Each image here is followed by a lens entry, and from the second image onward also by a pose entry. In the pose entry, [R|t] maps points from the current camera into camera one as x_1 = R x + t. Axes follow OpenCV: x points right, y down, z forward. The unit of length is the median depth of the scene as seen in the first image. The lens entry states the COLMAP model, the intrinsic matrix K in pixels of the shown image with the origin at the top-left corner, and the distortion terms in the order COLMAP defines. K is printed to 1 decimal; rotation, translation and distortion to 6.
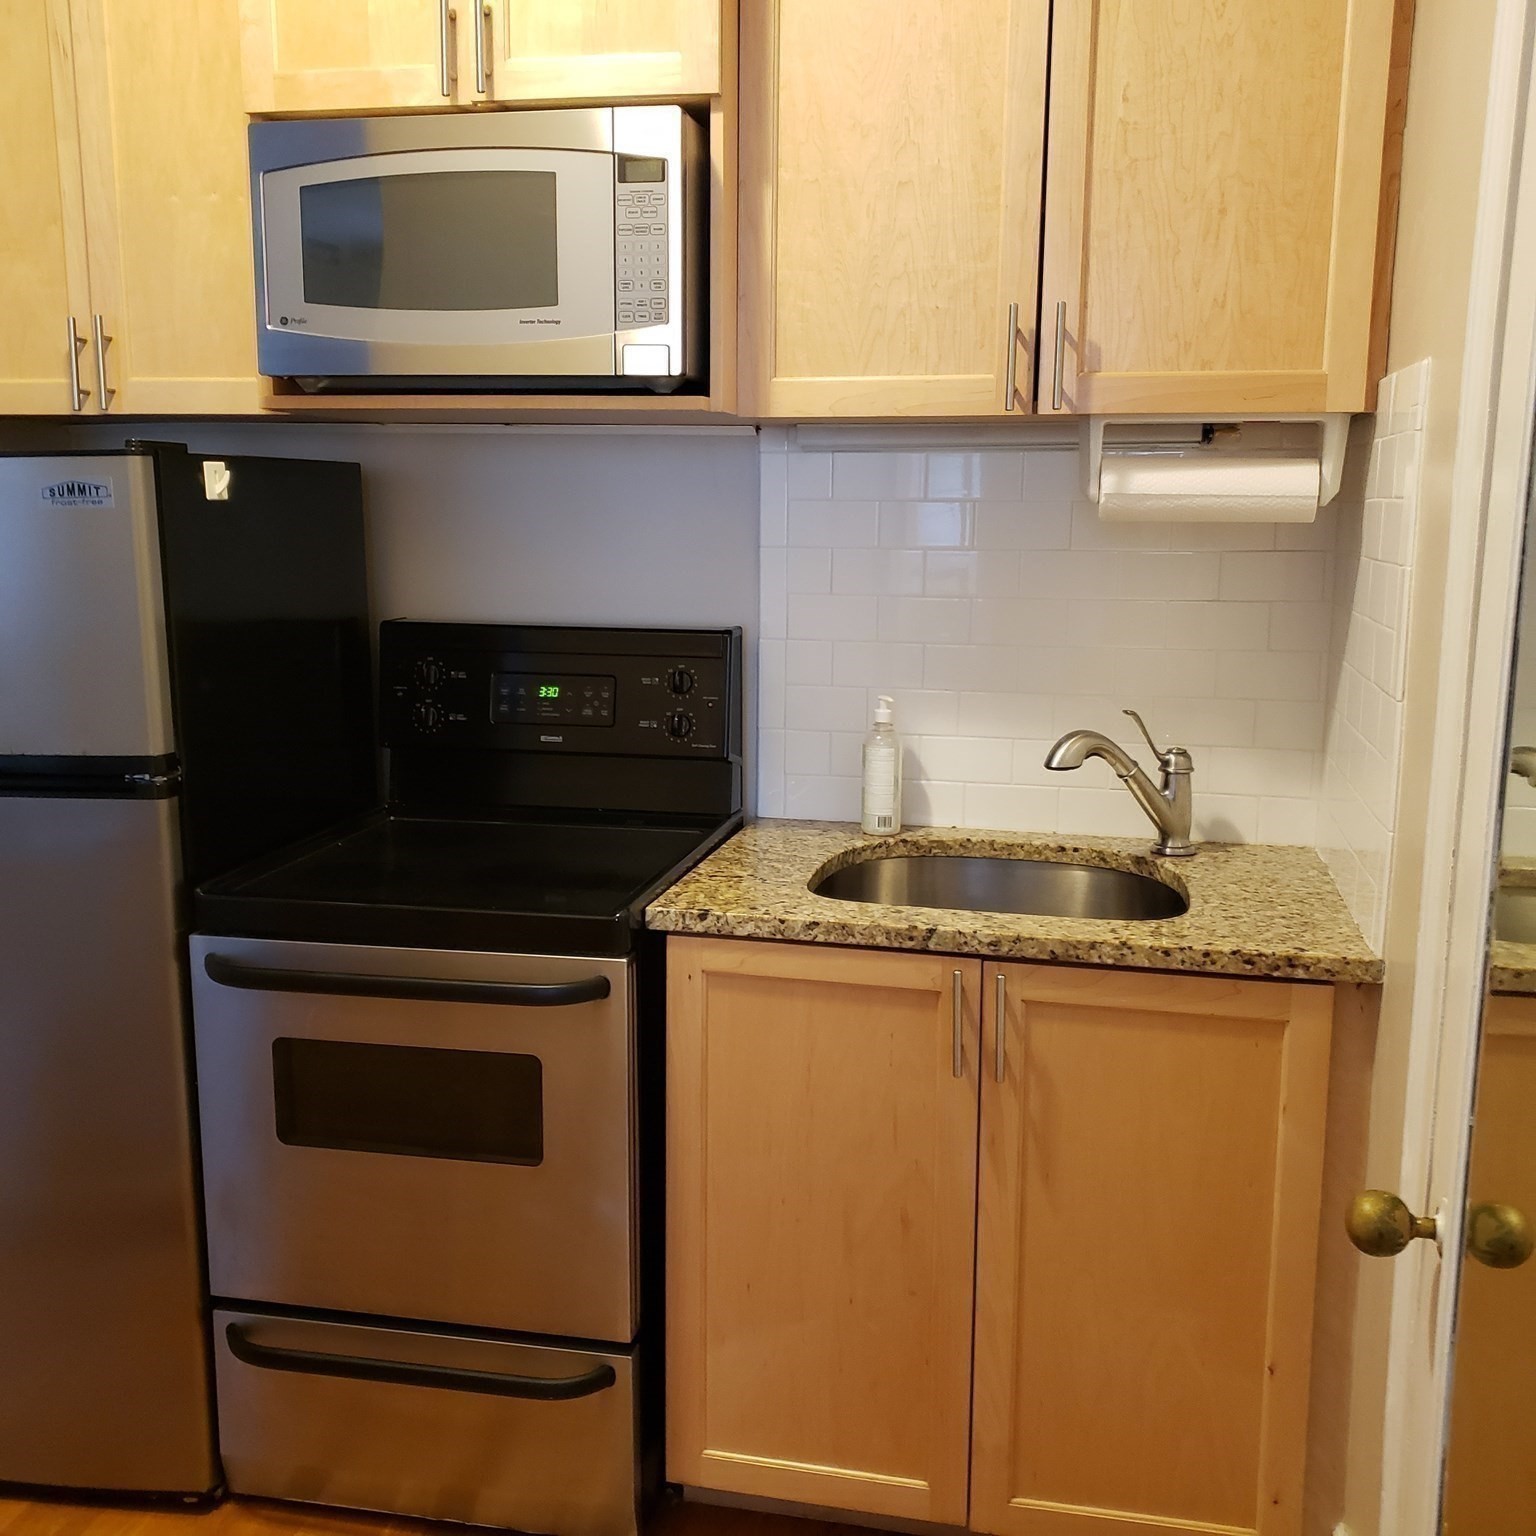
lens RADIAL K [[1591.5, 0, 765.4], [0, 1591.5, 740.8], [0, 0, 1]] dist [0.037545, 0.000000]
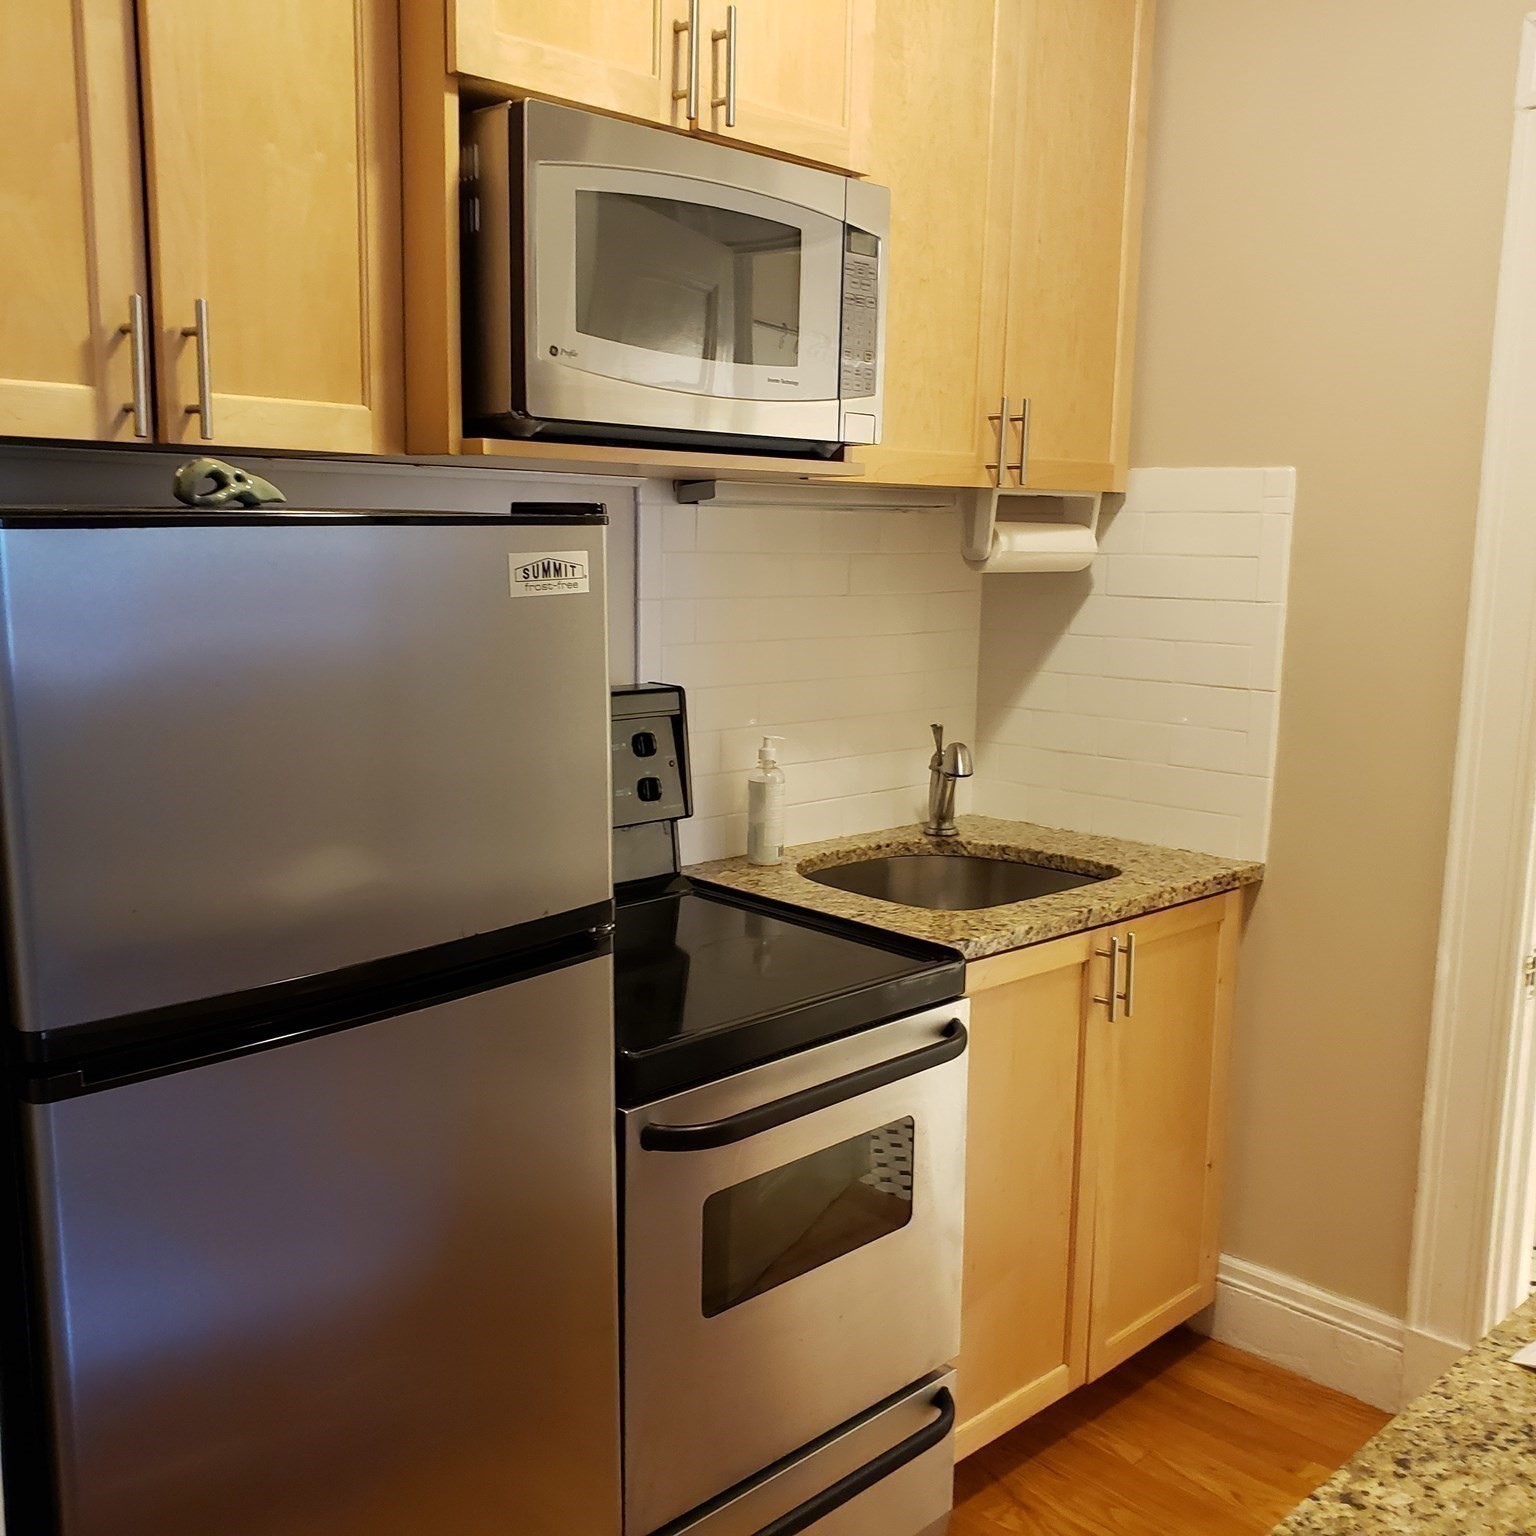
lens RADIAL K [[1591.5, 0, 779.2], [0, 1591.5, 762.8], [0, 0, 1]] dist [0.037545, 0.000000]
pose [[0.541151, -0.123745, 0.831771, -0.973660], [0.110117, 0.991024, 0.075795, -0.107567], [-0.833685, 0.050575, 0.549920, 0.485756]]
